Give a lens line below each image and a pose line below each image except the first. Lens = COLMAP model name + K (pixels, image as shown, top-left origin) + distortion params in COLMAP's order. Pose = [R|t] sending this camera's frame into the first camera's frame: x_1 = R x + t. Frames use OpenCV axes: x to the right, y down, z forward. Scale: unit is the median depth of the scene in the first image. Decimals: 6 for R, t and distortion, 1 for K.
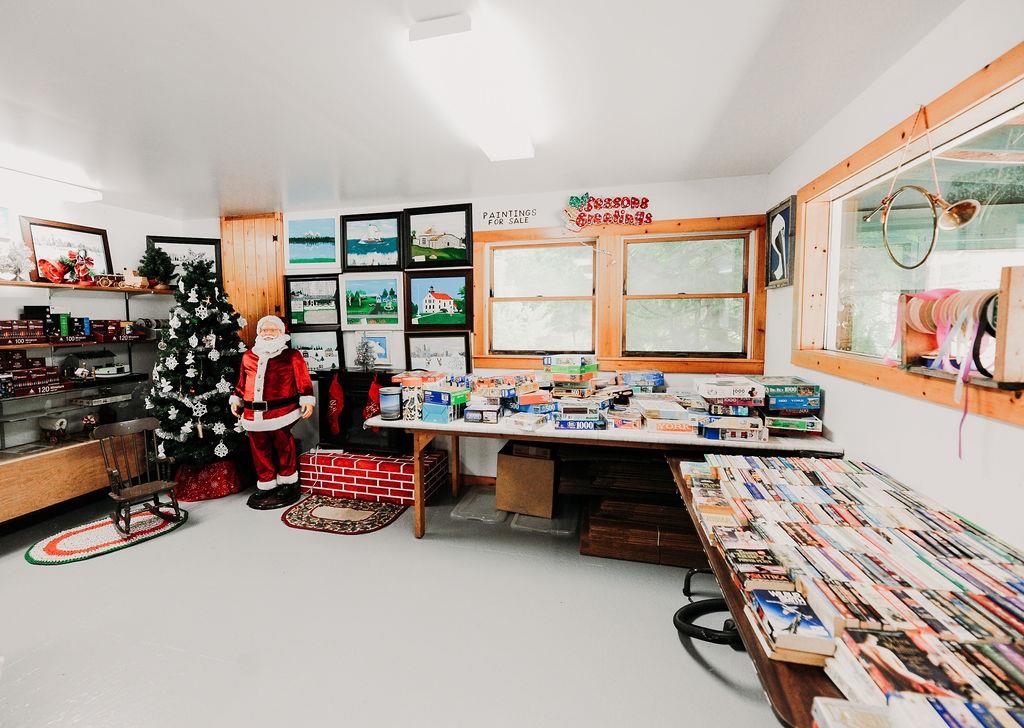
lens RADIAL K [[456.6, 0, 474.8], [0, 456.6, 350.6], [0, 0, 1]] dist [-0.010299, -0.000138]
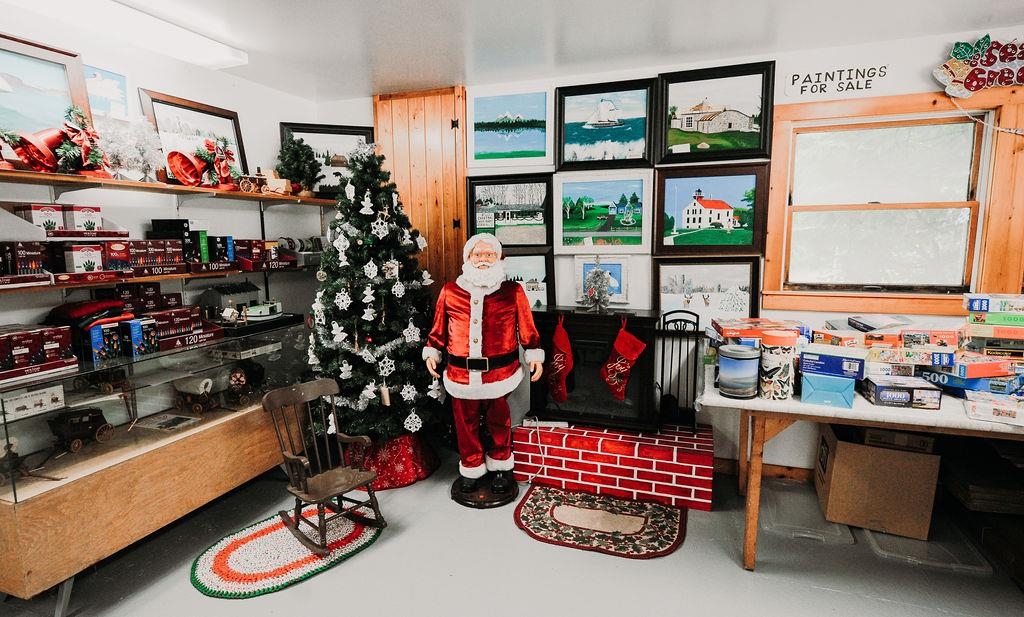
lens RADIAL K [[536.9, 0, 513.3], [0, 536.9, 311.1], [0, 0, 1]] dist [-0.000213, -0.000665]
pose [[0.997269, 0.008110, -0.073404, -0.336843], [-0.003179, 0.997745, 0.067040, -0.013177], [0.073782, -0.066624, 0.995046, 0.181481]]
